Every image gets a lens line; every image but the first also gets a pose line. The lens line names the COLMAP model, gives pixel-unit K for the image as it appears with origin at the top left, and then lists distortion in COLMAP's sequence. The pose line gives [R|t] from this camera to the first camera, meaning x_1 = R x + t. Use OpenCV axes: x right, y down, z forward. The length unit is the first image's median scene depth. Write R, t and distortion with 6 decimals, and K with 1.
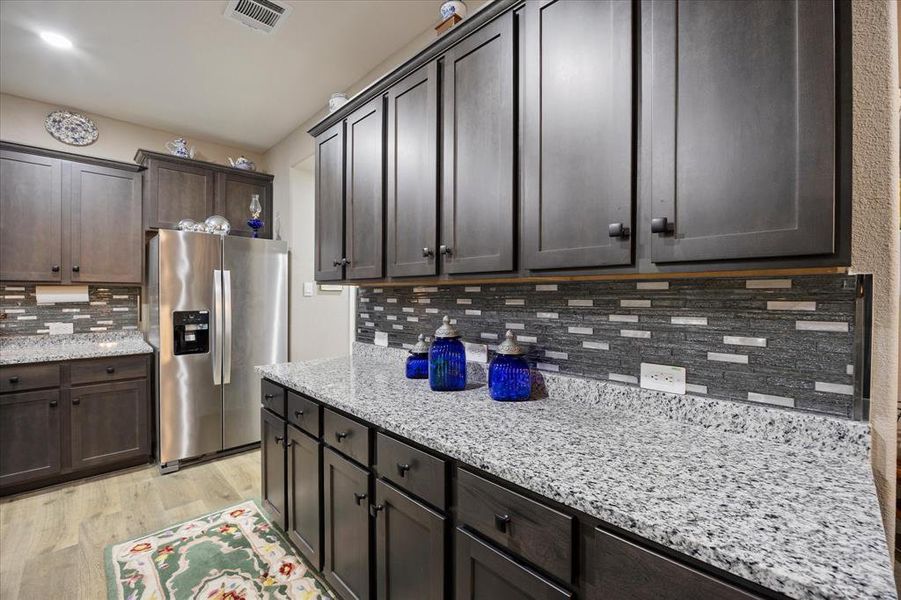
lens RADIAL K [[383.8, 0, 445.4], [0, 383.8, 299.2], [0, 0, 1]] dist [-0.014350, 0.000387]
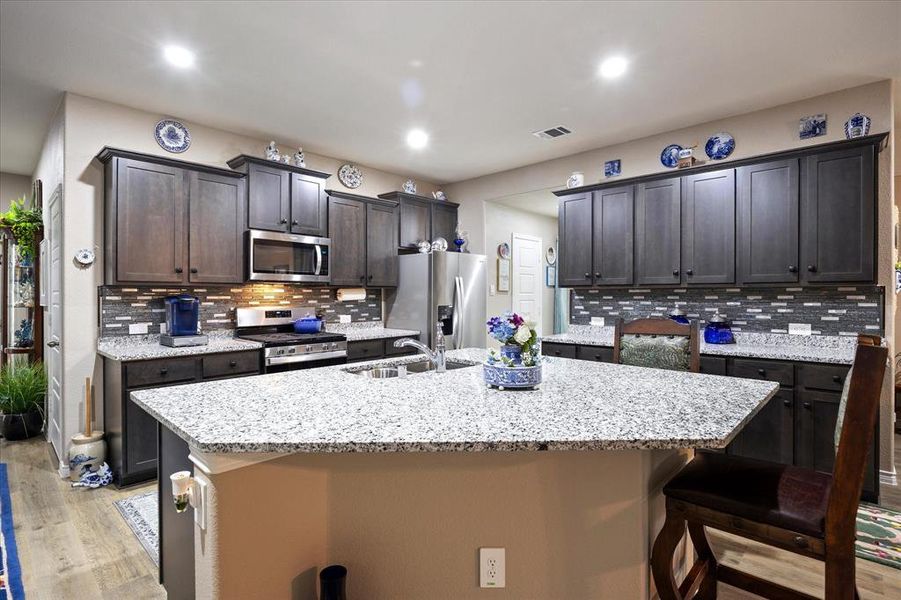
lens RADIAL K [[442.2, 0, 449.0], [0, 442.2, 296.4], [0, 0, 1]] dist [-0.000785, -0.000743]
pose [[0.998873, -0.004301, 0.047278, -1.079862], [0.004536, 0.999978, -0.004868, 0.006732], [-0.047256, 0.005077, 0.998870, -1.013733]]
